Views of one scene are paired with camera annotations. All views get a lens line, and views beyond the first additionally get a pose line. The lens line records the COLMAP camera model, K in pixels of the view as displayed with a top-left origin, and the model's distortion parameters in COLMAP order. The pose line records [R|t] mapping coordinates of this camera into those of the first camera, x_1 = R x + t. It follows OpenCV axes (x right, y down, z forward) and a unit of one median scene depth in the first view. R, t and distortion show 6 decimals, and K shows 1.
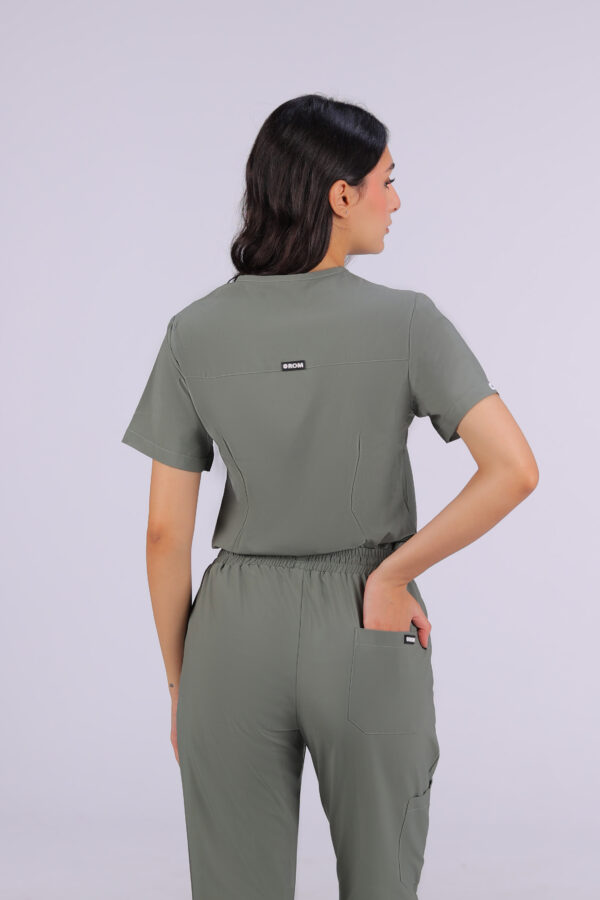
lens RADIAL K [[2420.1, 0, 299.8], [0, 2420.1, 450.1], [0, 0, 1]] dist [-0.310510, 0.000000]
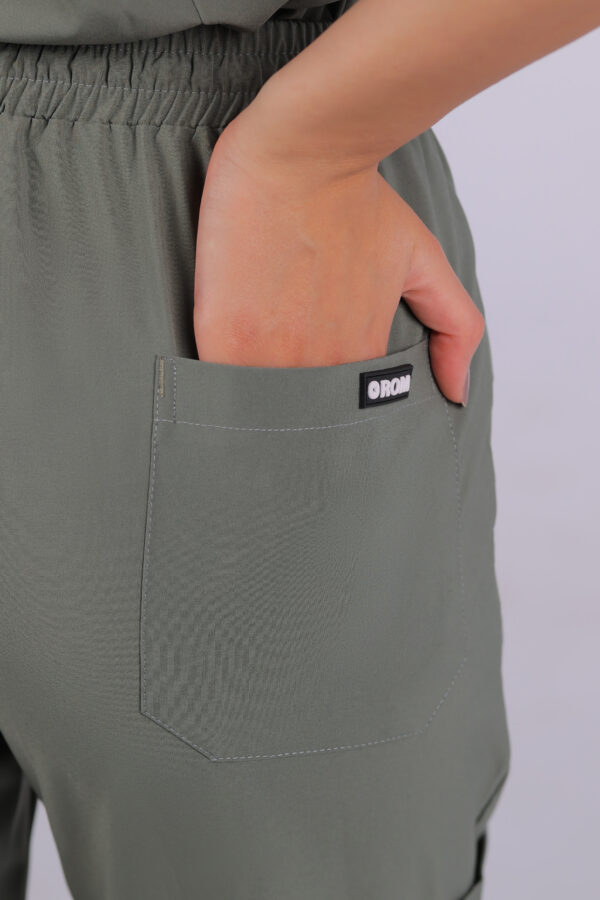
lens RADIAL K [[2420.1, 0, 300.3], [0, 2420.1, 450.1], [0, 0, 1]] dist [-0.310510, 0.000000]
pose [[0.992925, 0.023648, -0.116362, 0.065512], [0.009695, 0.960552, 0.277933, 0.014273], [0.118344, -0.277095, 0.953527, 0.747616]]
